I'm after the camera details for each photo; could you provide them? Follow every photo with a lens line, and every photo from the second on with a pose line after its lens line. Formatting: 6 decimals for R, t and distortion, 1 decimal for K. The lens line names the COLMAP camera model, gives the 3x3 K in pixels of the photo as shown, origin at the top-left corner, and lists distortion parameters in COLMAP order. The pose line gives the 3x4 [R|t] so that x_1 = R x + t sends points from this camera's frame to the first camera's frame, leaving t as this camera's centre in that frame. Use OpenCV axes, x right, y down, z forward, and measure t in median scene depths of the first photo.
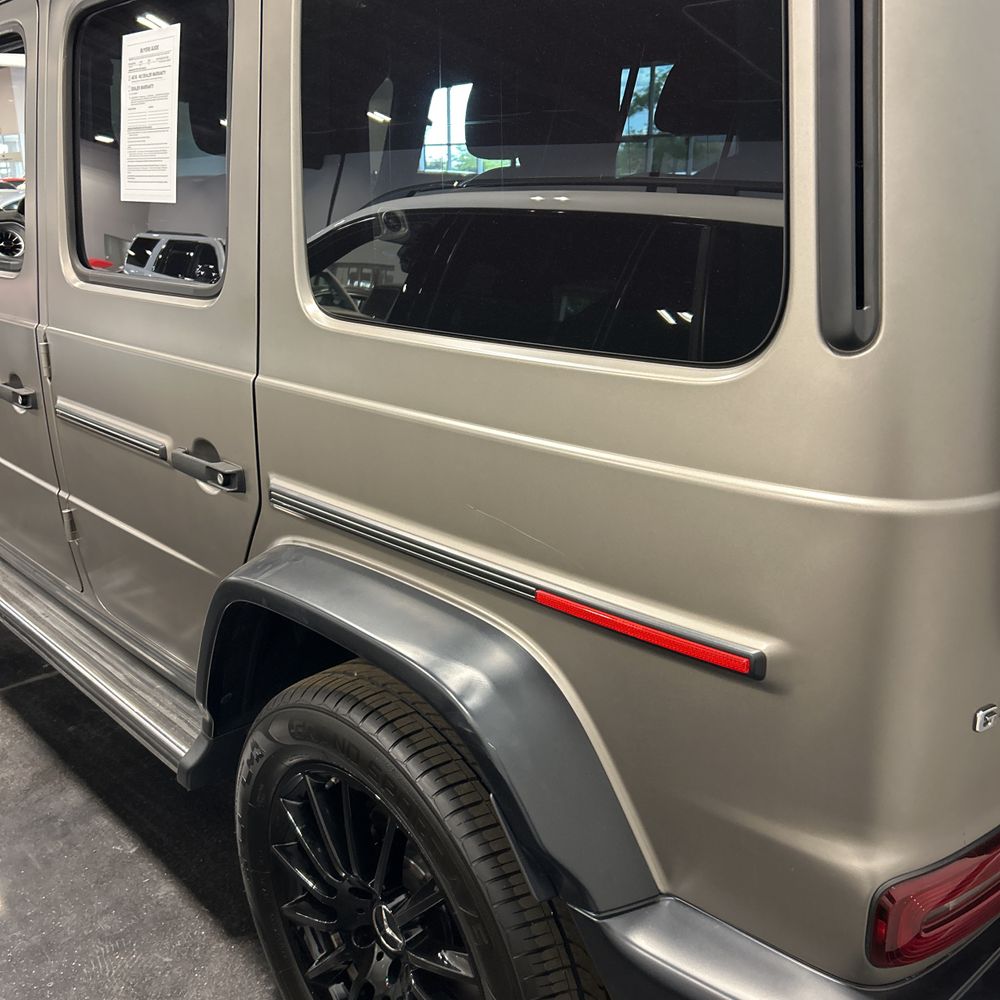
lens RADIAL K [[983.6, 0, 442.4], [0, 983.6, 501.7], [0, 0, 1]] dist [0.065496, -0.003636]
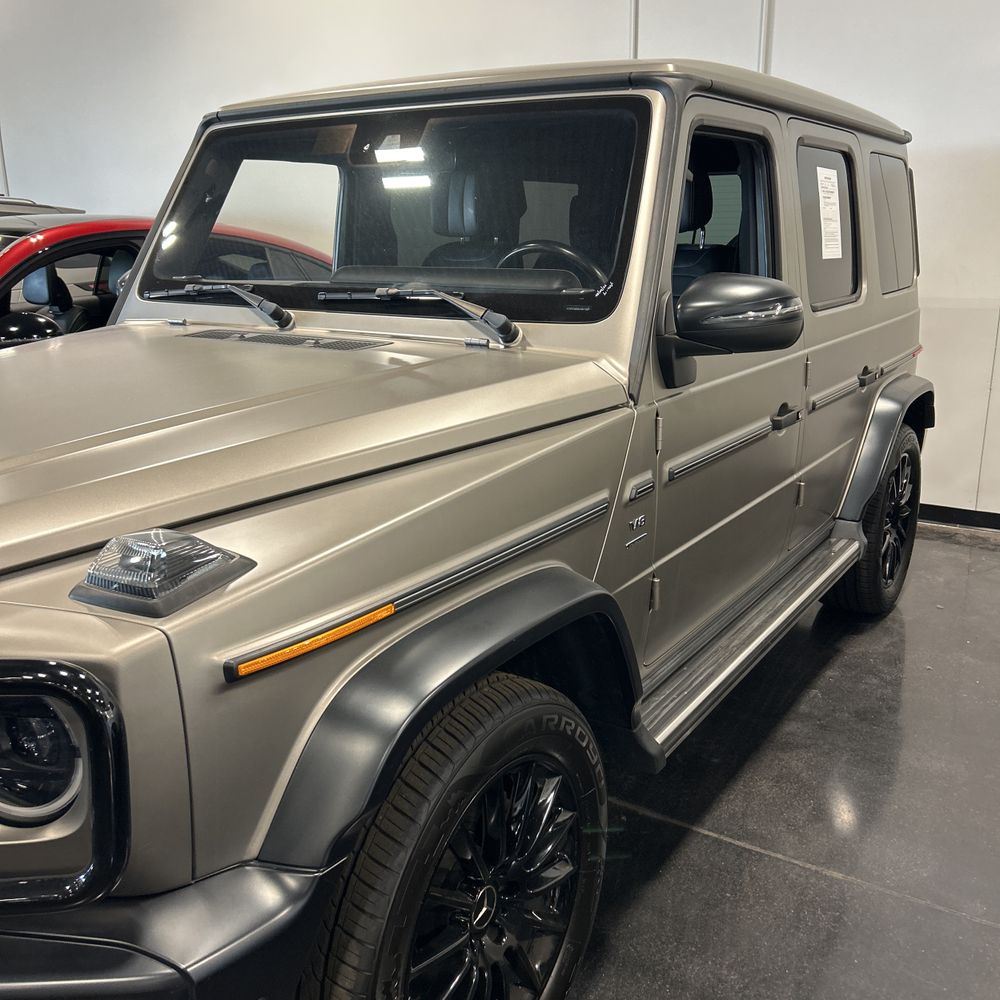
lens RADIAL K [[998.0, 0, 500.0], [0, 998.0, 477.8], [0, 0, 1]] dist [0.091422, -0.156620]
pose [[-0.257800, -0.219361, 0.940967, -1.943288], [0.300829, 0.907255, 0.293921, -0.656456], [-0.918172, 0.358844, -0.167901, 1.995148]]
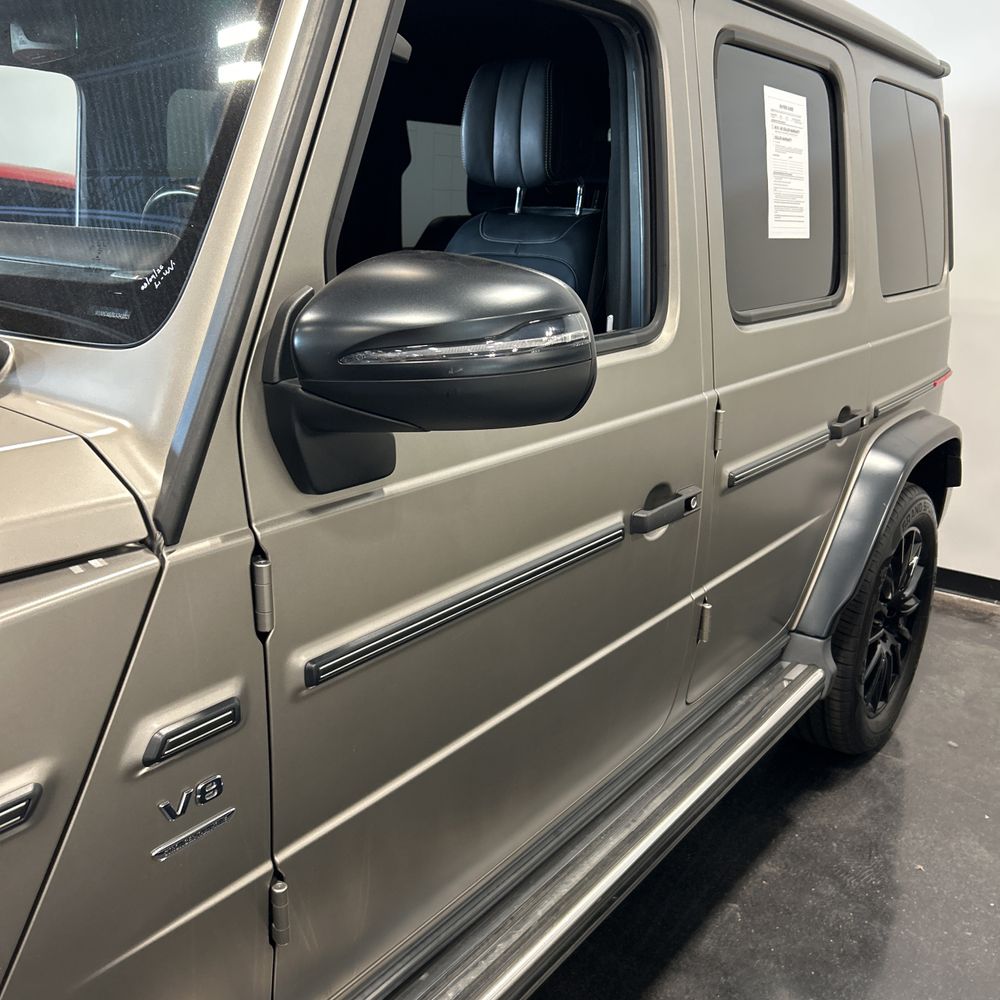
lens RADIAL K [[998.0, 0, 500.0], [0, 998.0, 477.8], [0, 0, 1]] dist [0.091422, -0.156620]
pose [[-0.194990, -0.252602, 0.947719, -1.381035], [0.272739, 0.914191, 0.299781, -0.483301], [-0.942121, 0.316934, -0.109363, 1.514543]]
